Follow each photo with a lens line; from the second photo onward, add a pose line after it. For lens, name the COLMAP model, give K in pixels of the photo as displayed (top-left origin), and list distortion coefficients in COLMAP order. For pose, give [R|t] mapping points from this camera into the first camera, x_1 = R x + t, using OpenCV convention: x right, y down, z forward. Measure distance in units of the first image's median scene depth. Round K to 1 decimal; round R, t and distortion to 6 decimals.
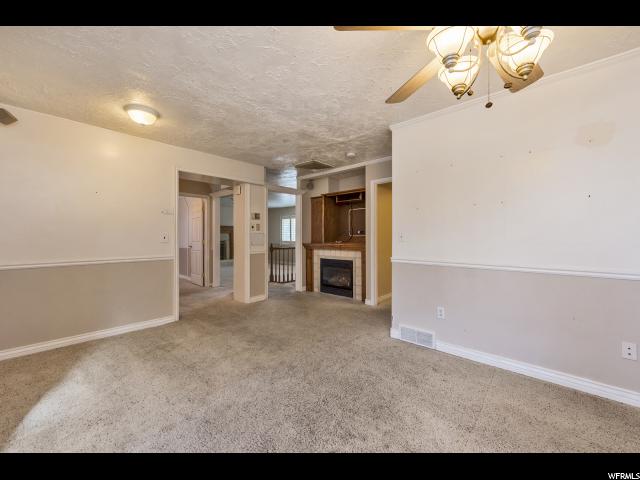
lens RADIAL K [[255.9, 0, 322.6], [0, 255.9, 236.7], [0, 0, 1]] dist [0.003813, 0.000243]
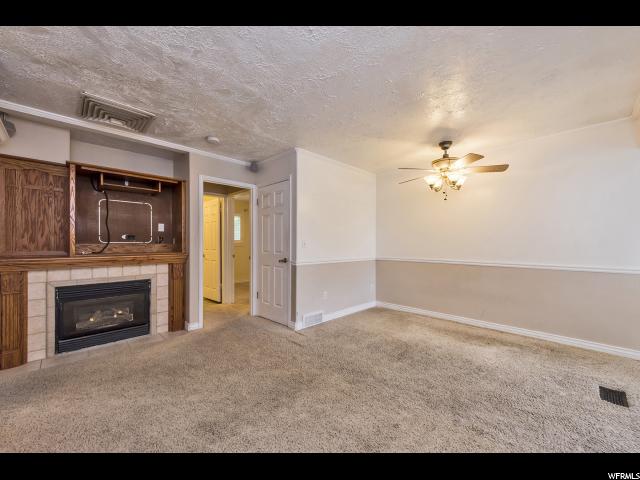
lens RADIAL K [[255.9, 0, 318.3], [0, 255.9, 245.5], [0, 0, 1]] dist [0.003813, 0.000243]
pose [[0.048451, -0.003682, 0.998819, -0.584694], [0.000385, 0.999993, 0.003668, 0.002403], [-0.998825, 0.000206, 0.048452, 0.562868]]
